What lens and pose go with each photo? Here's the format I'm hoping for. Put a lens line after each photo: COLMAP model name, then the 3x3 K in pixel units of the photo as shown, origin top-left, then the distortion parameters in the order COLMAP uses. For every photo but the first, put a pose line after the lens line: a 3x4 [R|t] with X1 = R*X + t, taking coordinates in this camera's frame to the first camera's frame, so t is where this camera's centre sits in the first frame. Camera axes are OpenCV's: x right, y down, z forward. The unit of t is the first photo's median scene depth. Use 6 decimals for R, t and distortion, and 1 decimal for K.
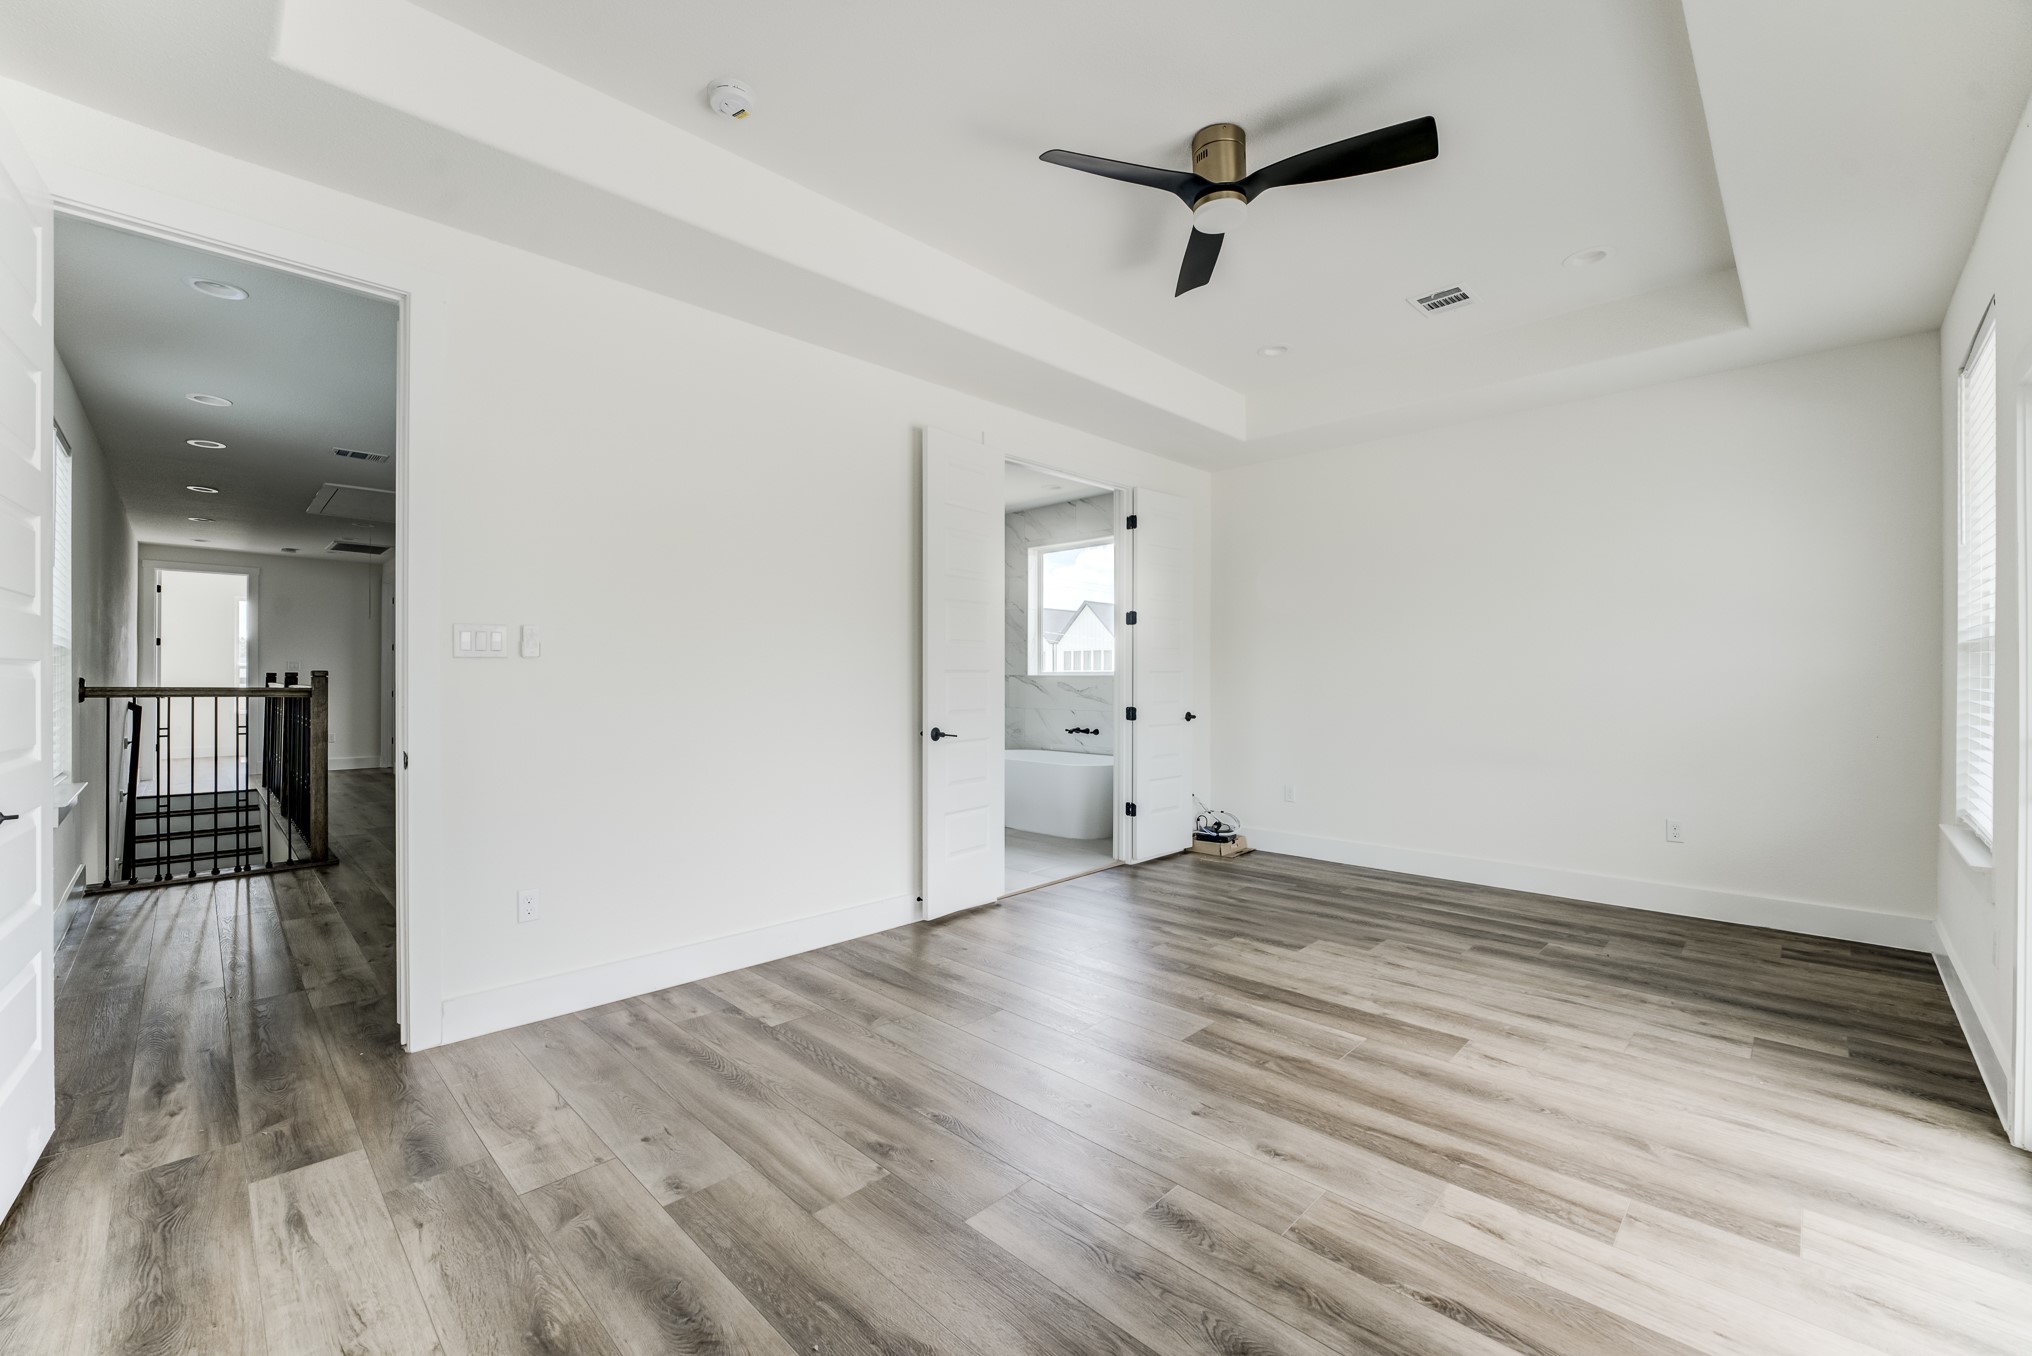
lens RADIAL K [[823.3, 0, 1024.4], [0, 823.3, 684.7], [0, 0, 1]] dist [-0.015241, 0.002011]
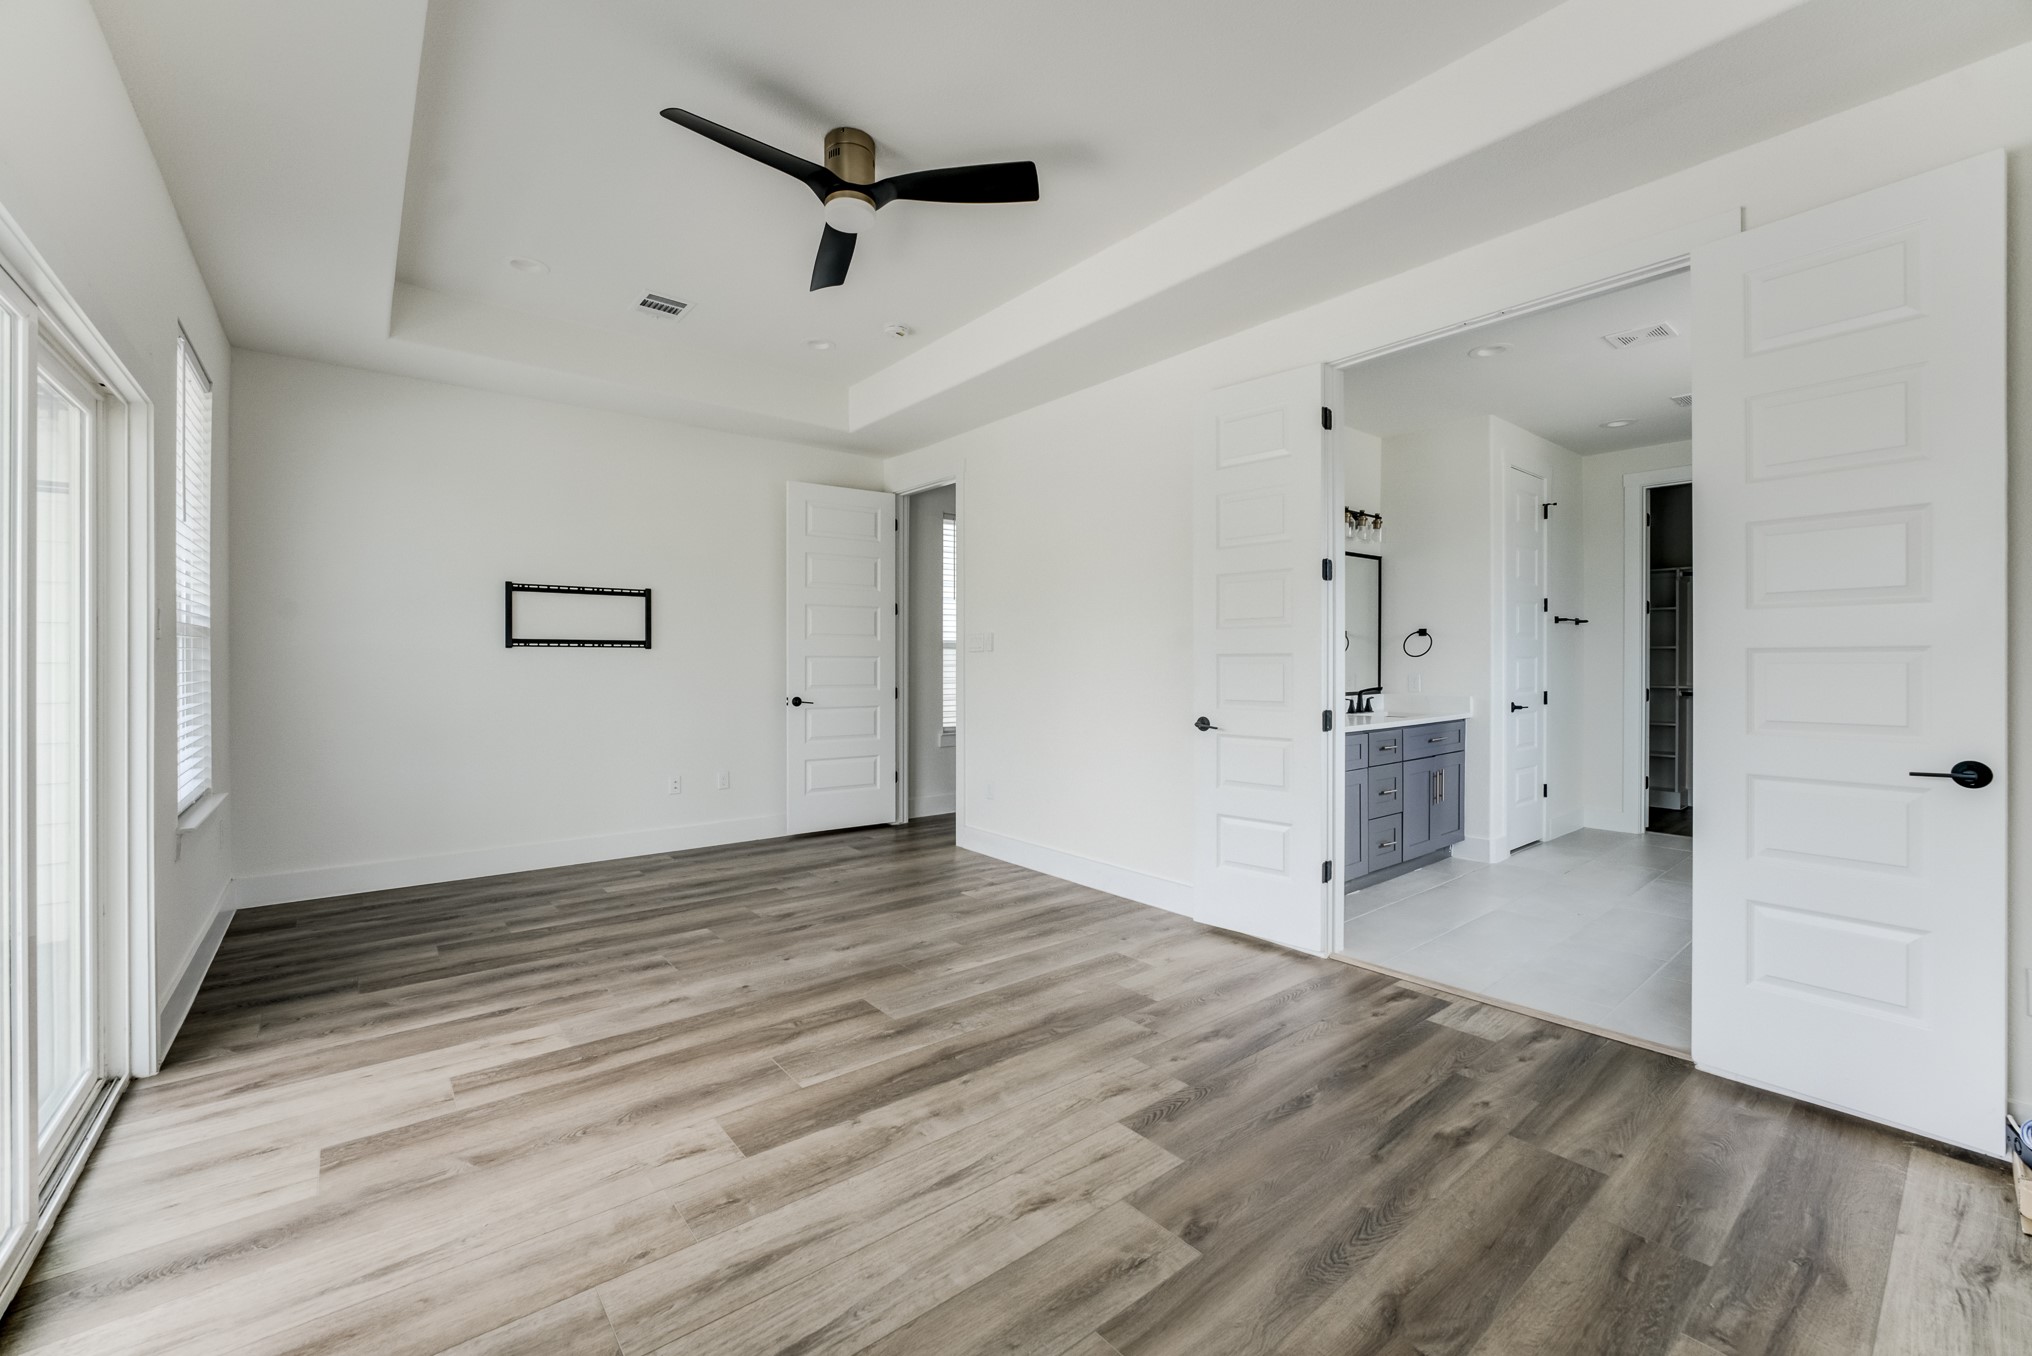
lens RADIAL K [[823.3, 0, 1009.5], [0, 823.3, 684.1], [0, 0, 1]] dist [-0.015241, 0.002011]
pose [[-0.118080, 0.024051, -0.992713, 1.129035], [-0.008626, 0.999644, 0.025245, -0.010036], [0.992967, 0.011544, -0.117831, 1.203225]]
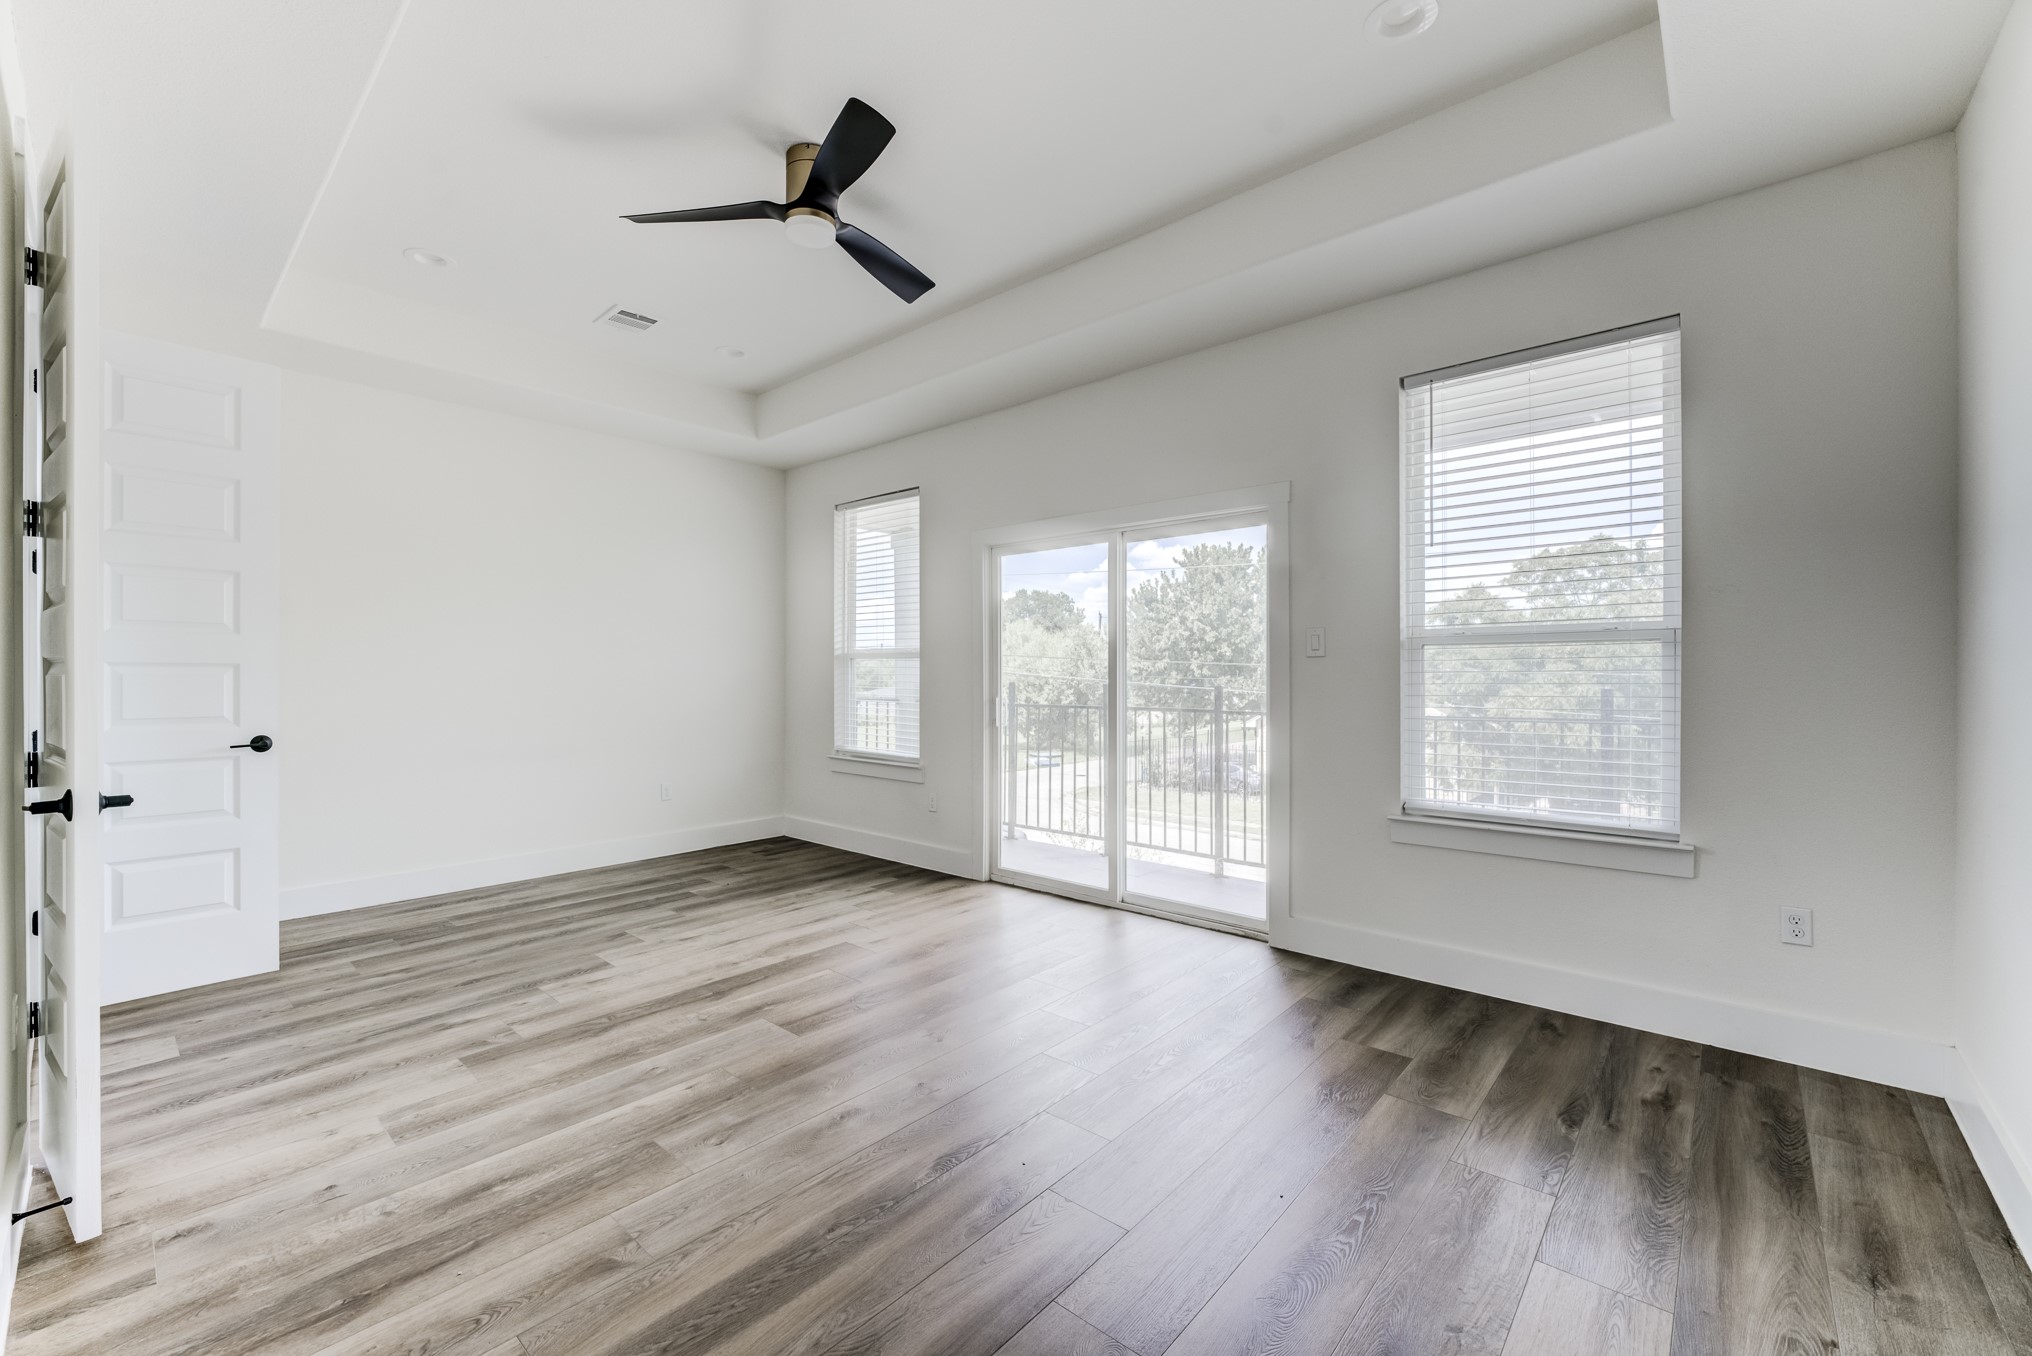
lens RADIAL K [[823.3, 0, 1026.4], [0, 823.3, 661.9], [0, 0, 1]] dist [-0.015241, 0.002011]
pose [[-0.061901, 0.011104, 0.998021, -0.782289], [0.000995, 0.999938, -0.011063, -0.018779], [-0.998082, 0.000308, -0.061909, 0.712911]]
